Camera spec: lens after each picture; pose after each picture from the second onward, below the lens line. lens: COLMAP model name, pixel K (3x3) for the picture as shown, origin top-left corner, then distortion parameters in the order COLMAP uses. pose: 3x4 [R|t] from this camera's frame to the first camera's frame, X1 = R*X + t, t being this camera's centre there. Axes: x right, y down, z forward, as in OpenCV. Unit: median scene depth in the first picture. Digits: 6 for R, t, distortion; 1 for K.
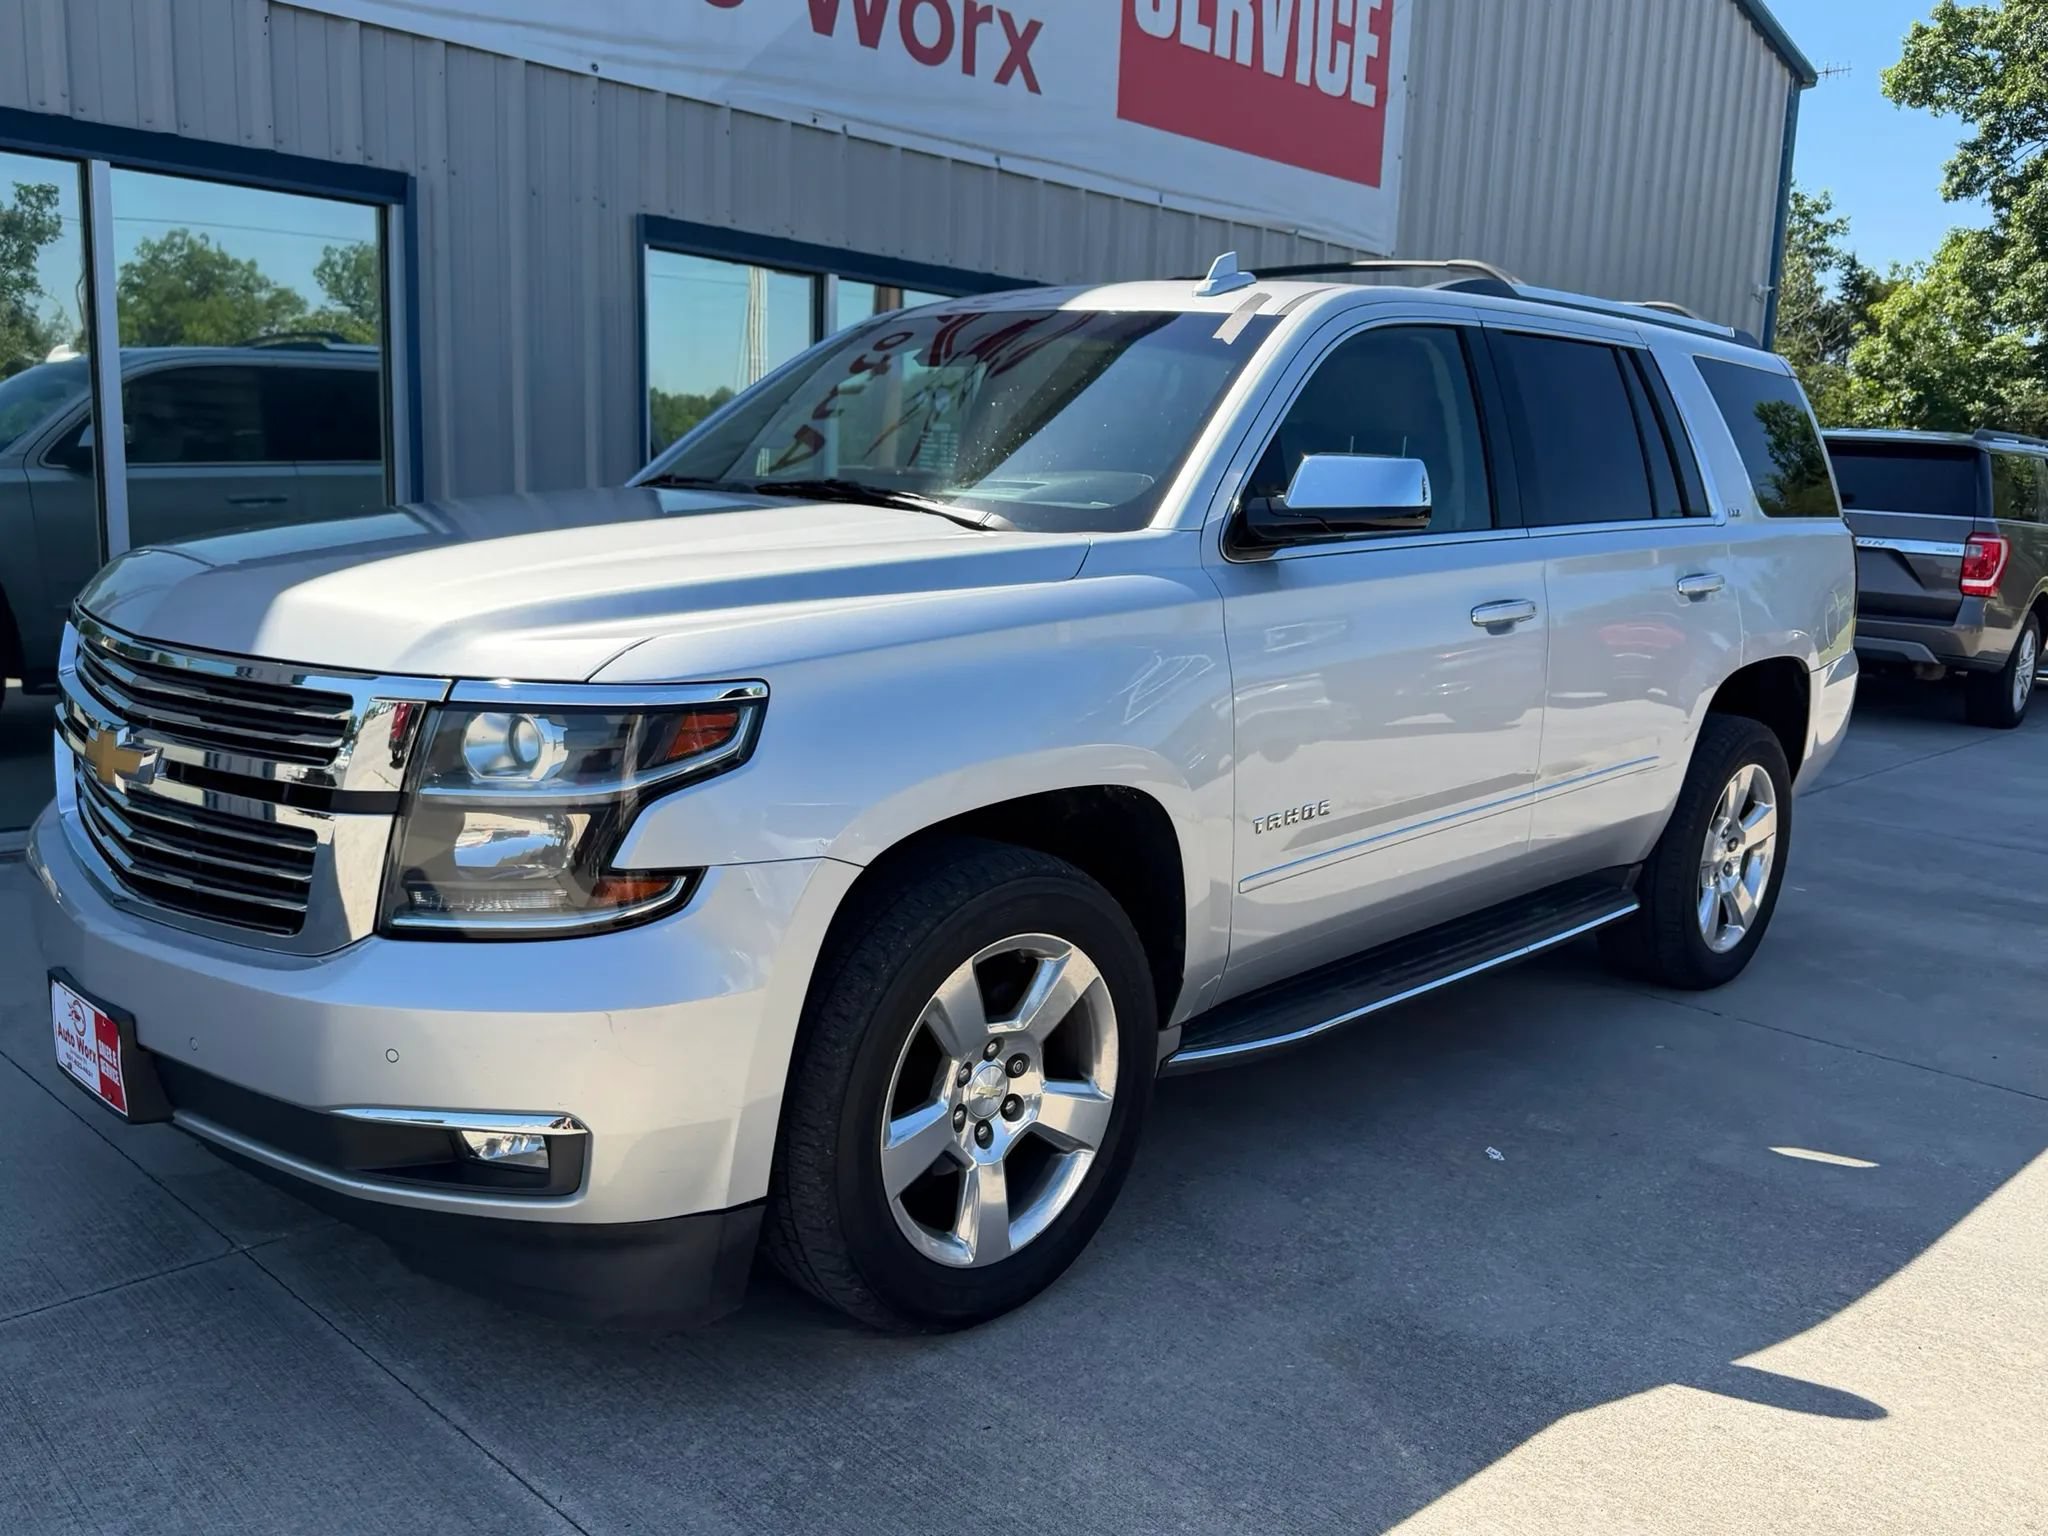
lens RADIAL K [[1688.3, 0, 1045.9], [0, 1688.3, 771.0], [0, 0, 1]] dist [0.059142, -0.091500]
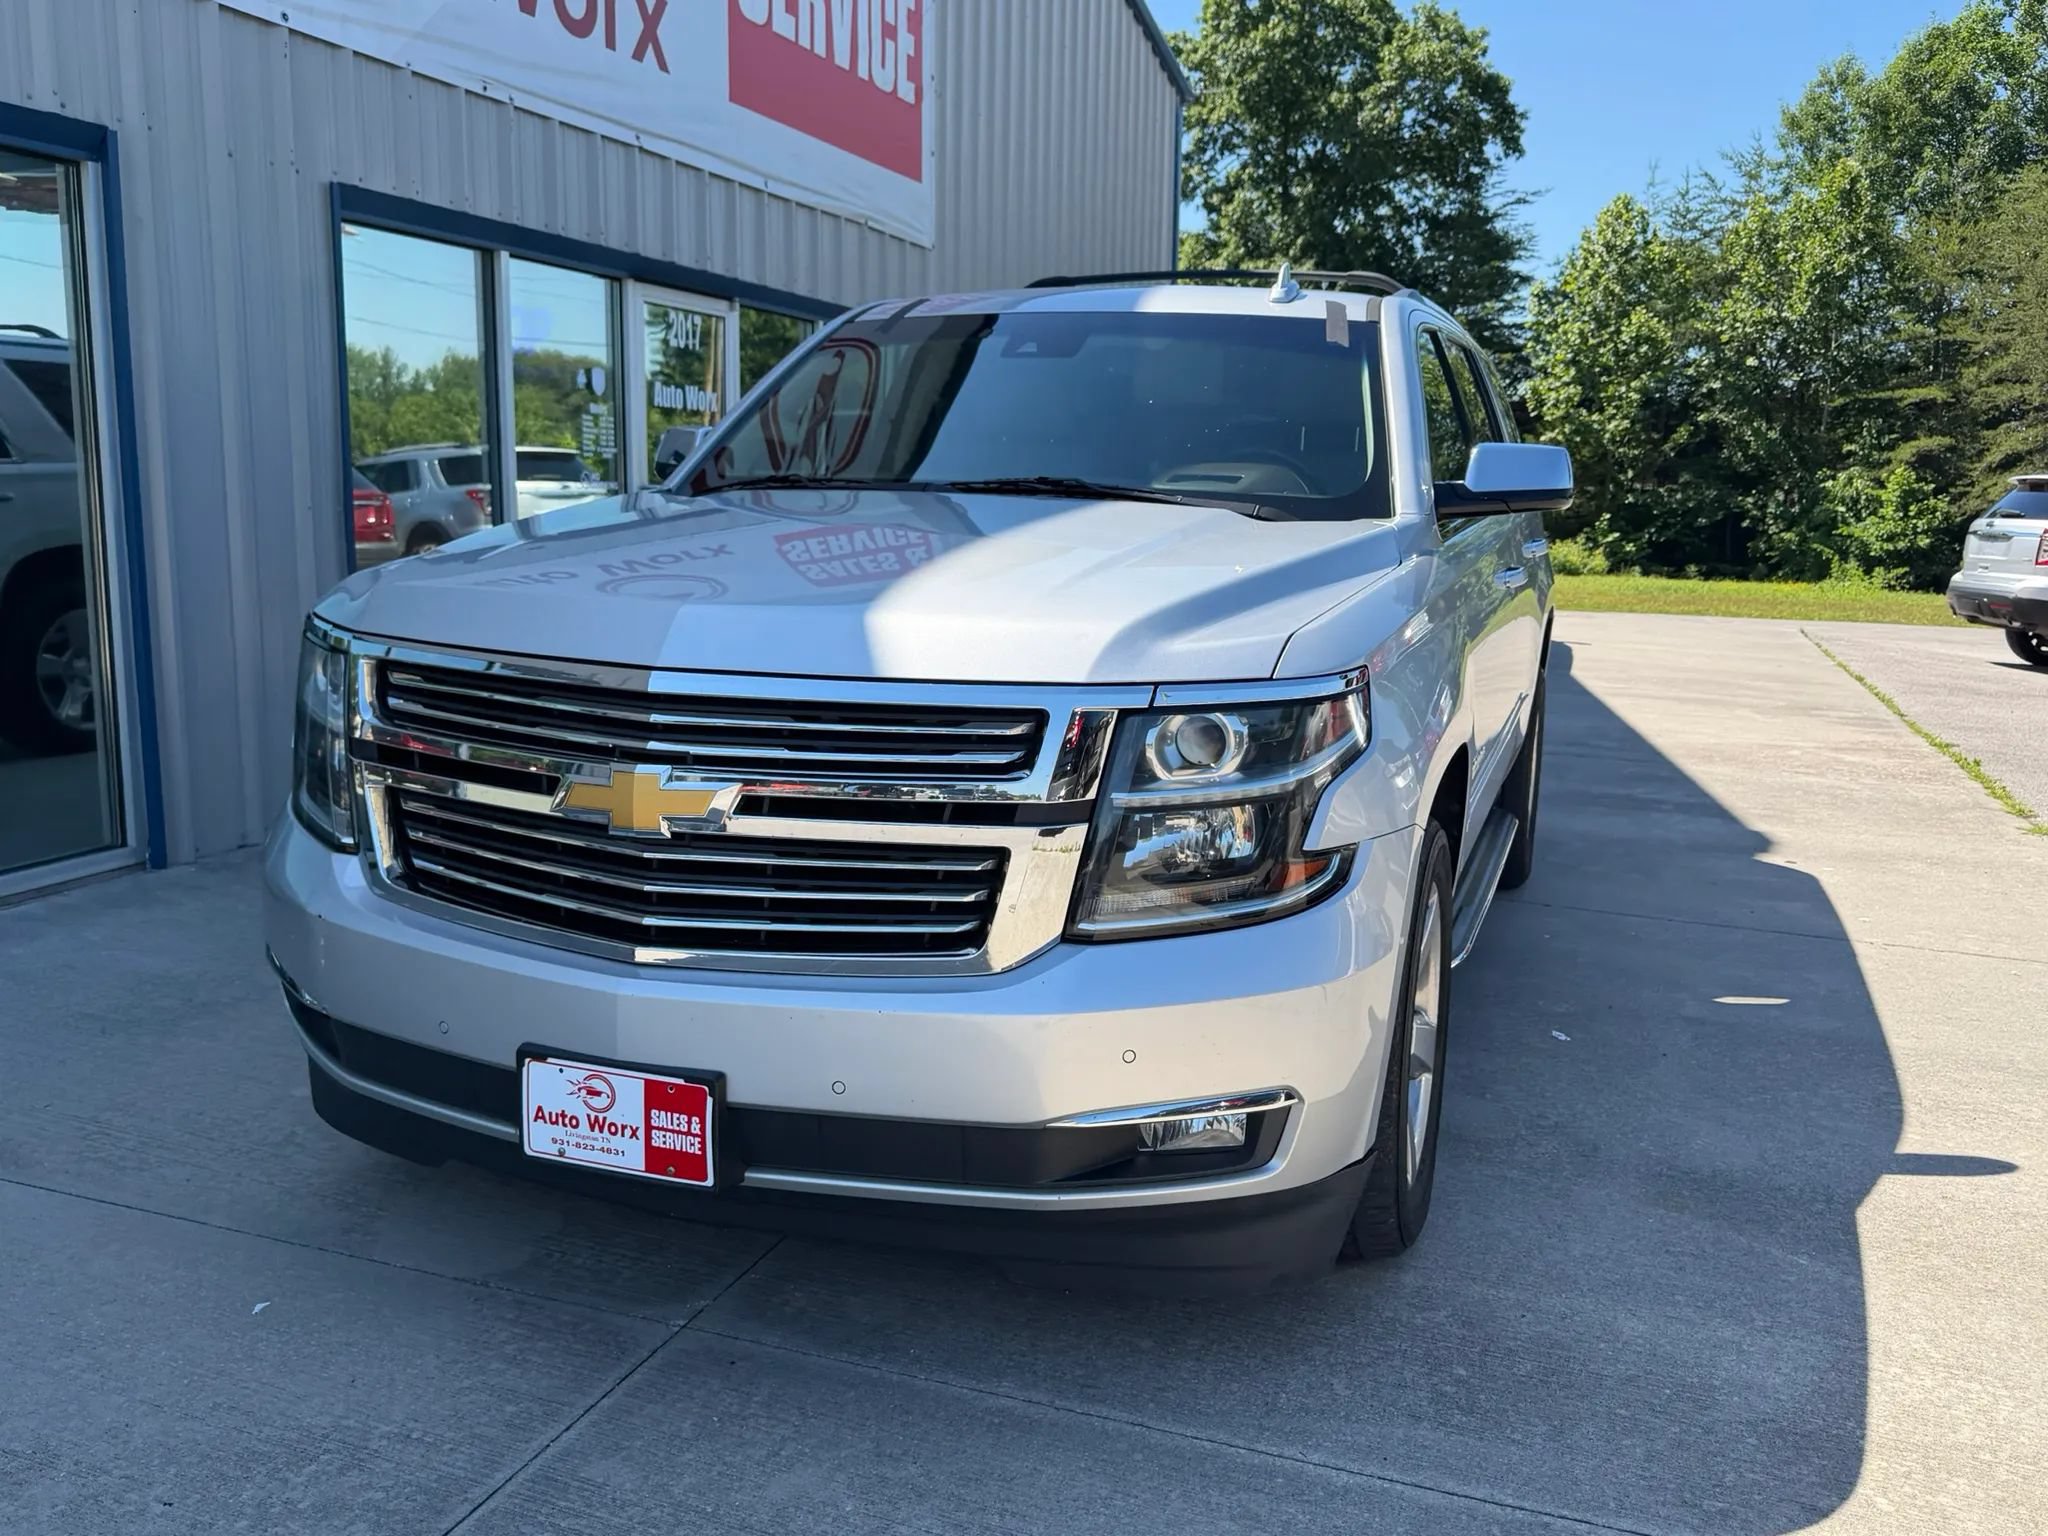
lens RADIAL K [[1688.3, 0, 1039.2], [0, 1688.3, 745.6], [0, 0, 1]] dist [0.059142, -0.091500]
pose [[0.914314, -0.084456, 0.396102, -0.502063], [0.085071, 0.996246, 0.016051, -0.024120], [-0.395971, 0.019021, 0.918066, 0.056740]]
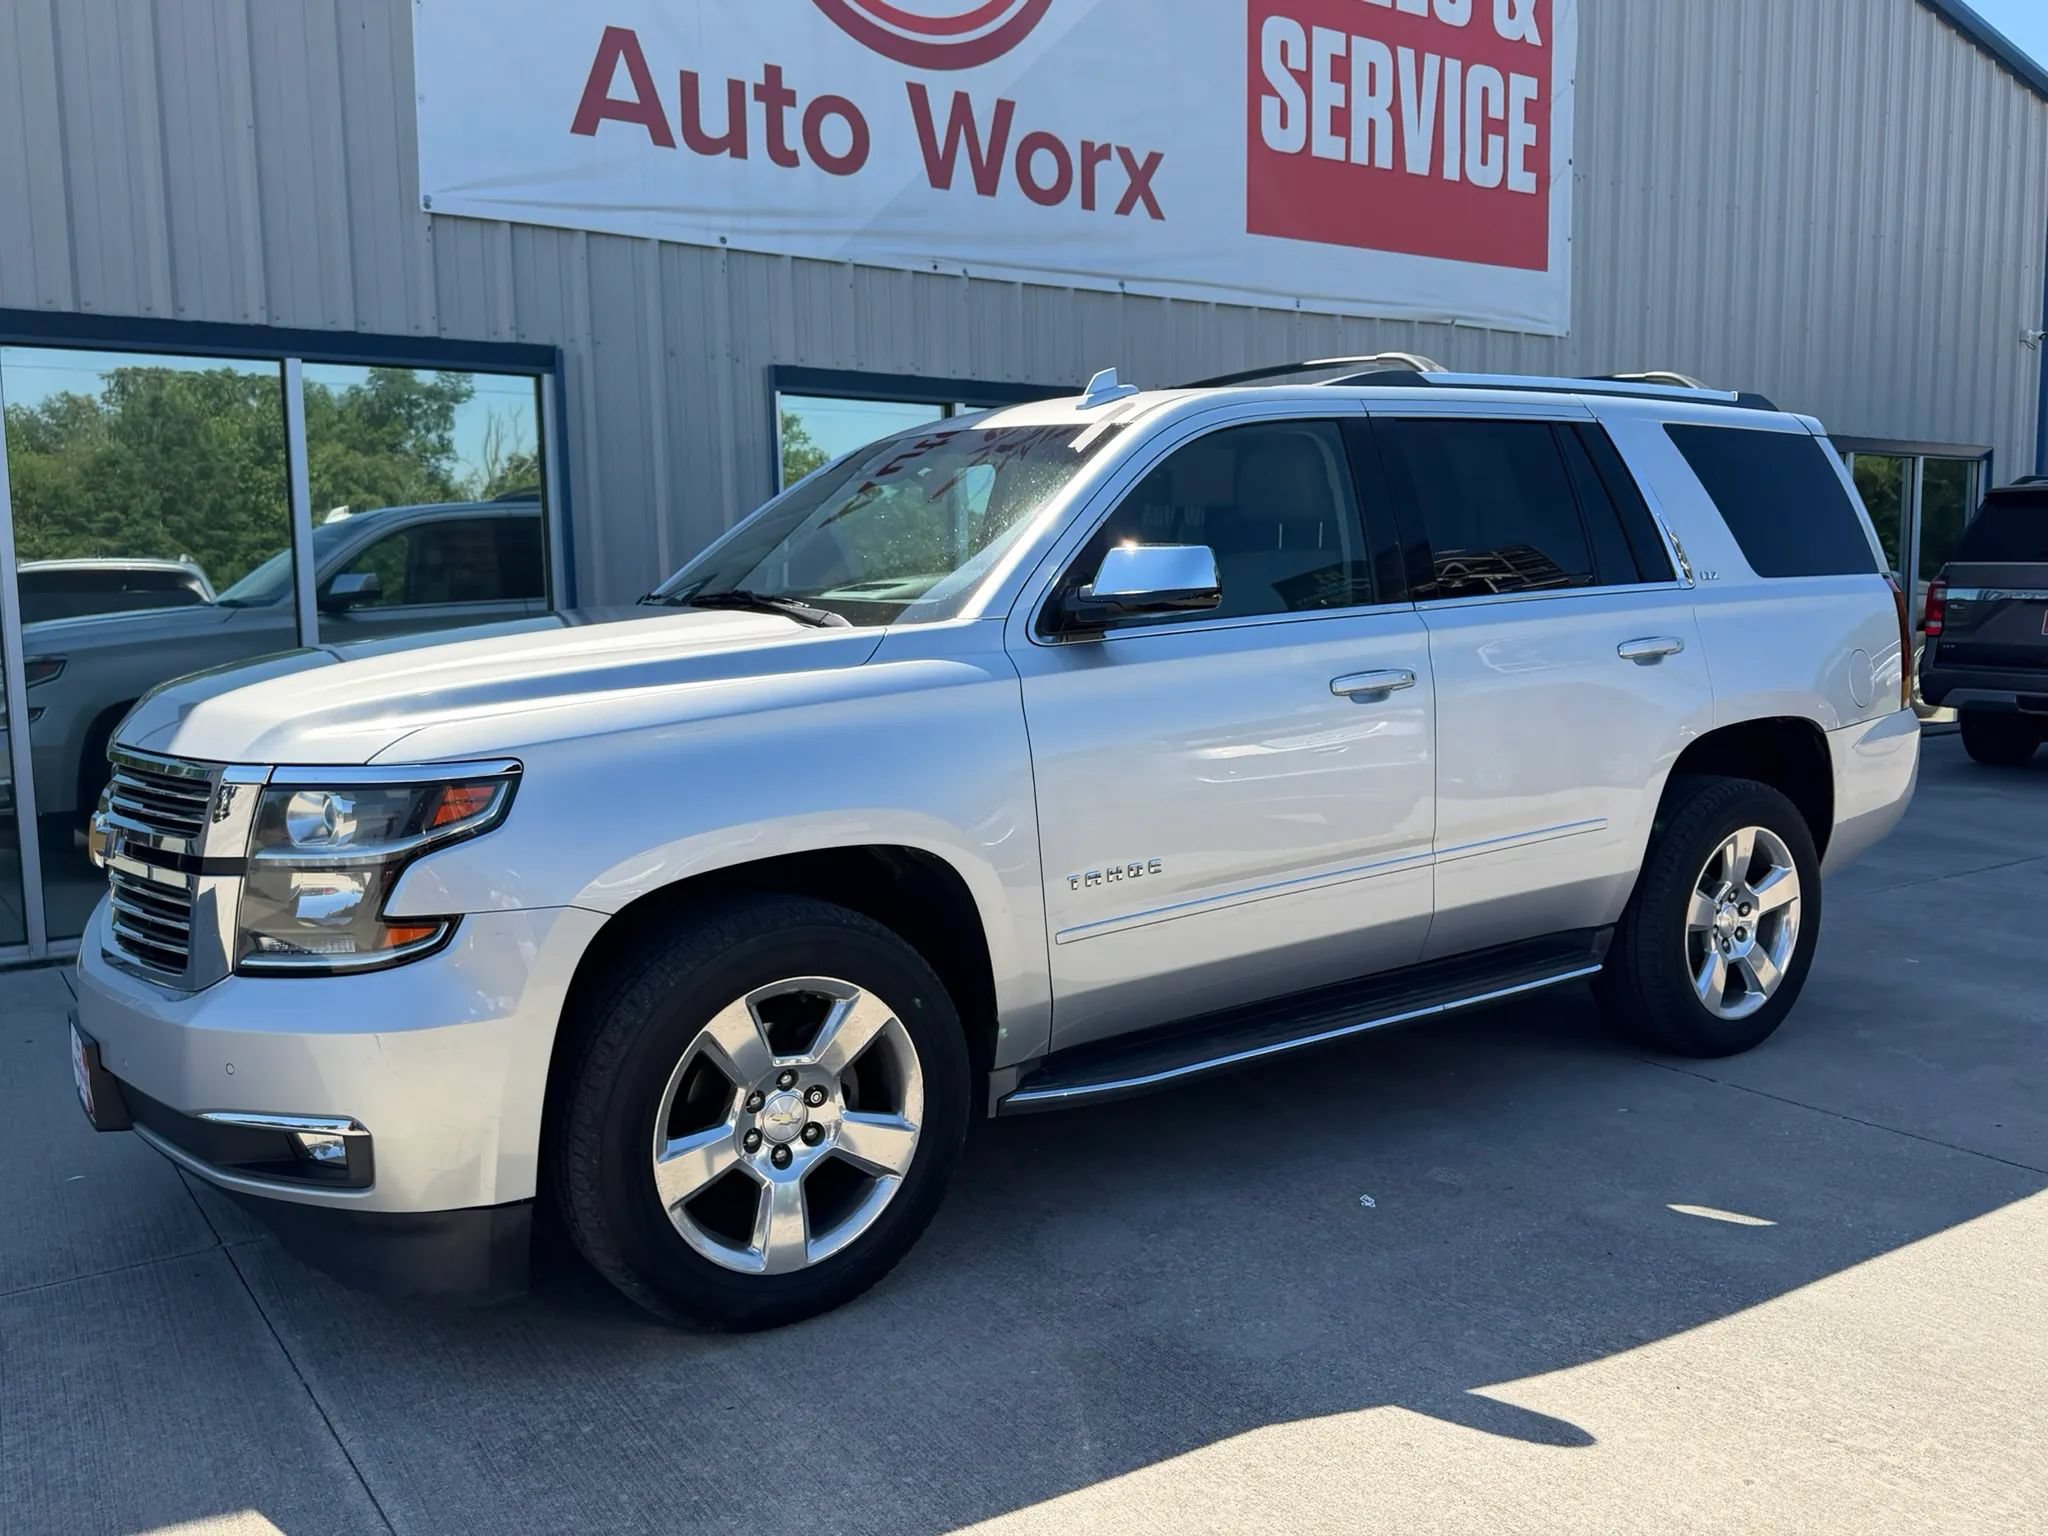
lens RADIAL K [[1688.3, 0, 1041.4], [0, 1688.3, 764.7], [0, 0, 1]] dist [0.059142, -0.091500]
pose [[0.978201, -0.031625, -0.205238, 0.282318], [0.018339, 0.997630, -0.066319, 0.023786], [0.206849, 0.061110, 0.976463, -0.066301]]
